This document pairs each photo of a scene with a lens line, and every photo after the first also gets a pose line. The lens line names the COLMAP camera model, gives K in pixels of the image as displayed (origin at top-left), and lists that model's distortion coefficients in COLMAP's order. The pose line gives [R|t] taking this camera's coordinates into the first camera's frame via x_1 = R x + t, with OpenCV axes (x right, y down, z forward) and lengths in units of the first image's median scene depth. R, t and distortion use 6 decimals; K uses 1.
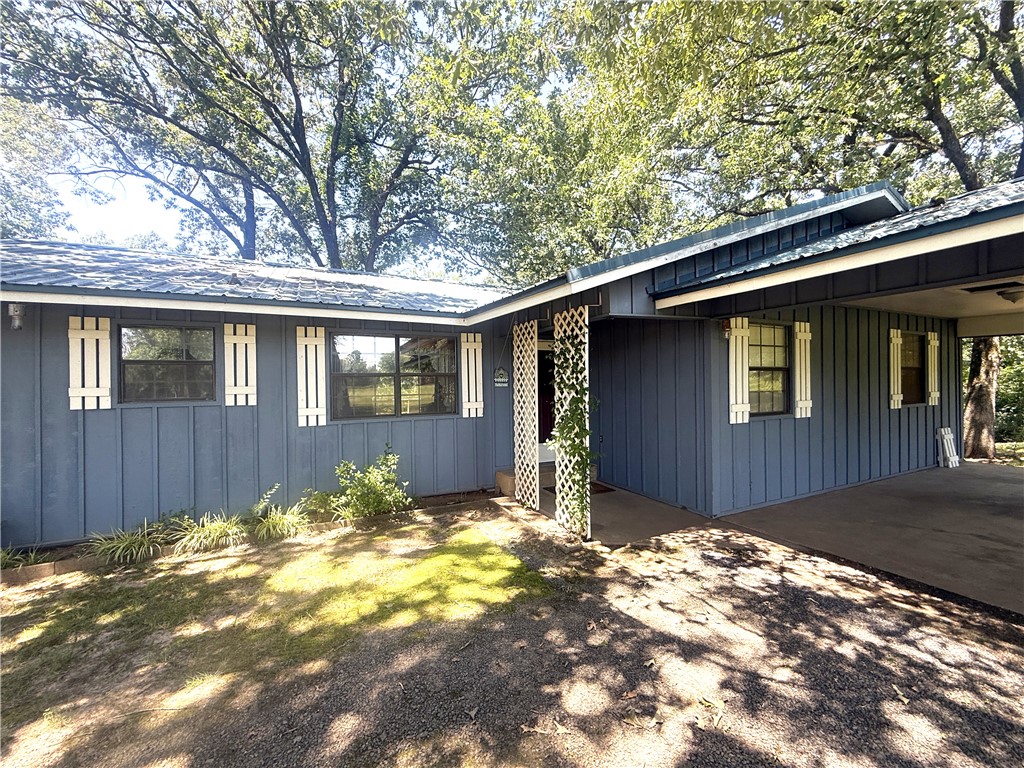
lens RADIAL K [[419.7, 0, 512.0], [0, 419.7, 384.0], [0, 0, 1]] dist [0.000819, -0.000252]
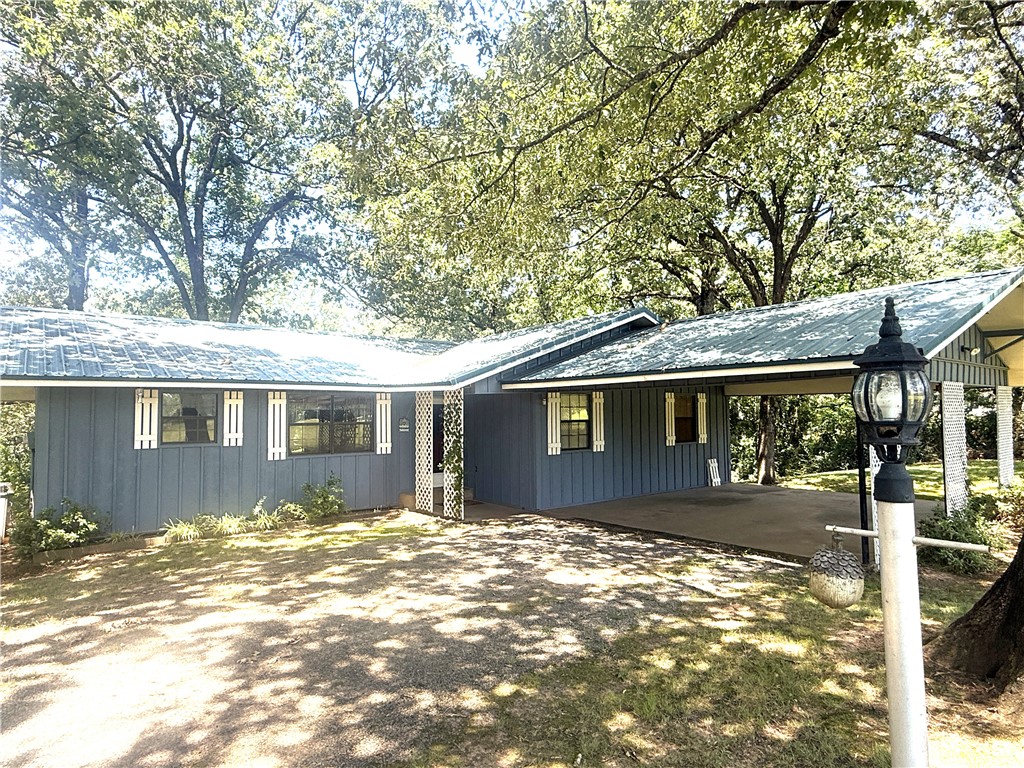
lens RADIAL K [[604.6, 0, 510.8], [0, 604.6, 378.0], [0, 0, 1]] dist [0.002731, 0.001135]
pose [[0.975567, 0.017662, 0.218993, -0.160232], [-0.003546, 0.997899, -0.064685, -0.054999], [-0.219676, 0.062327, 0.973580, -1.337764]]
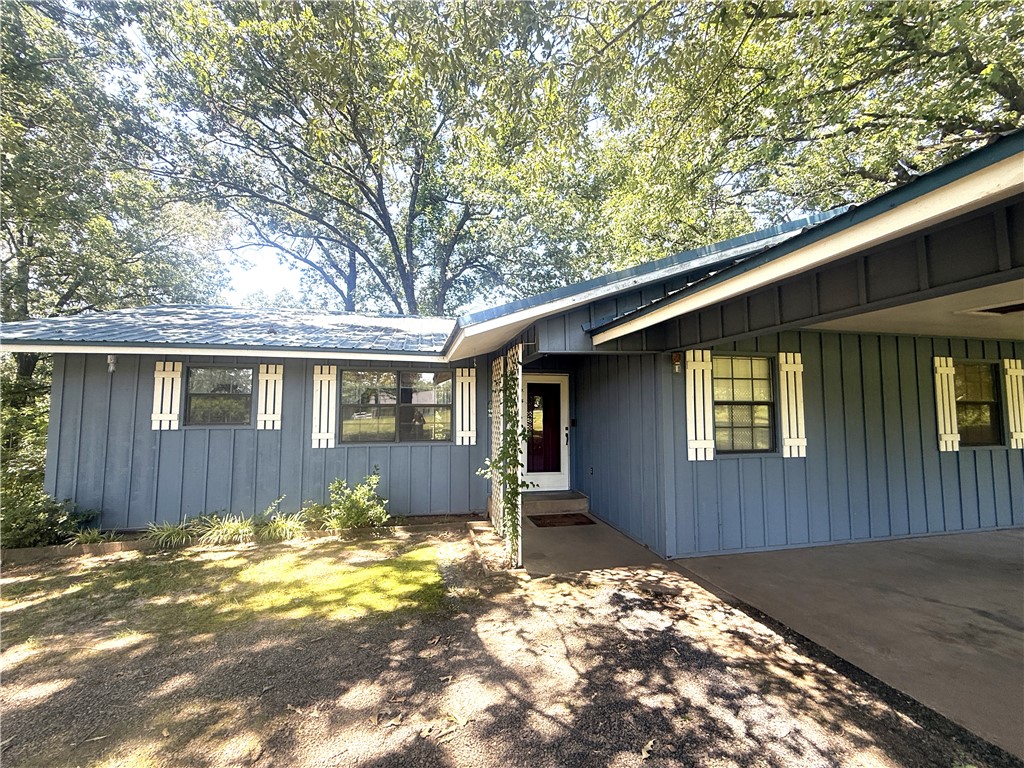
lens RADIAL K [[408.8, 0, 509.3], [0, 408.8, 384.0], [0, 0, 1]] dist [0.000704, 0.000117]
pose [[0.970943, -0.003374, -0.239288, 0.345472], [-0.013025, 0.997673, -0.066918, -0.011859], [0.238957, 0.068090, 0.968640, -0.016452]]
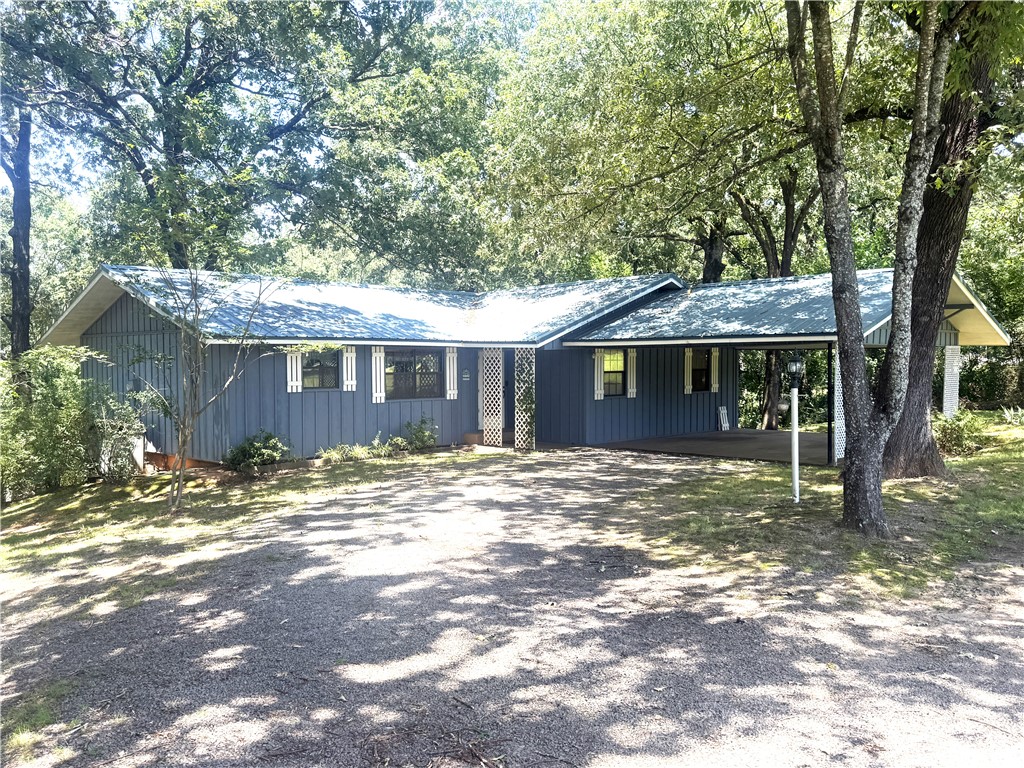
lens RADIAL K [[865.4, 0, 510.4], [0, 865.4, 387.1], [0, 0, 1]] dist [0.121370, -0.241713]
pose [[0.946643, 0.000561, 0.322284, -1.216560], [-0.008901, 0.999663, 0.024404, -0.065058], [-0.322161, -0.025971, 0.946329, -2.834655]]
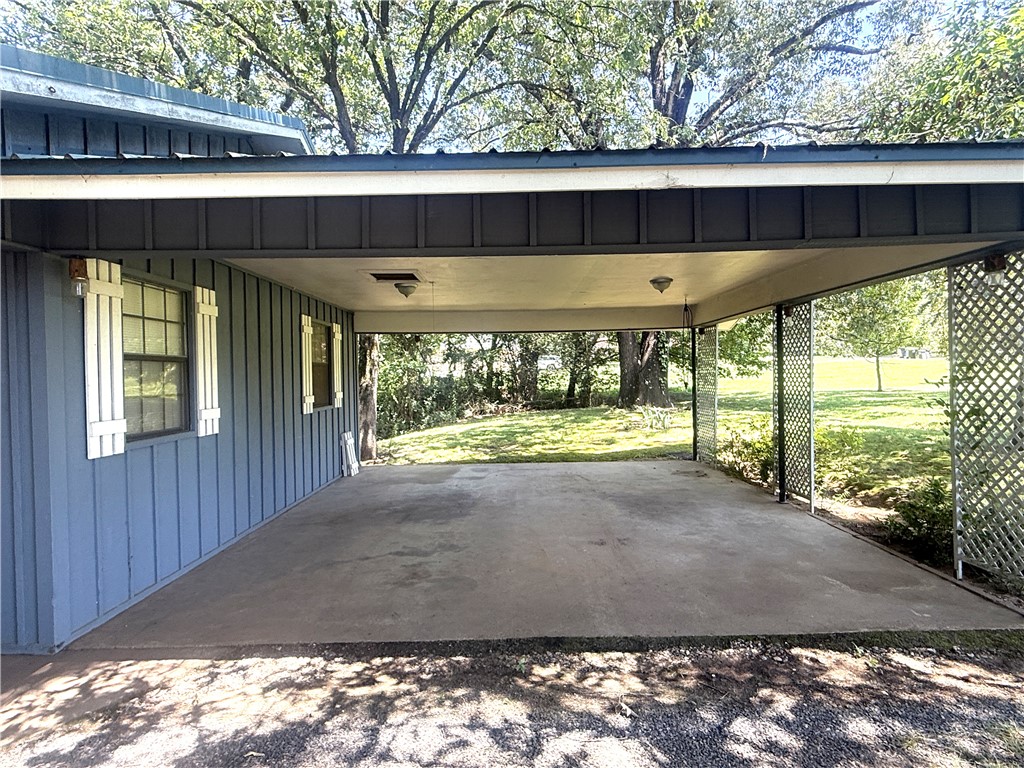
lens RADIAL K [[588.6, 0, 512.3], [0, 588.6, 385.1], [0, 0, 1]] dist [0.000710, -0.000760]
pose [[0.441494, -0.008757, 0.897221, 0.090898], [0.011023, 0.999930, 0.004335, 0.004043], [-0.897196, 0.007977, 0.441560, 0.192730]]
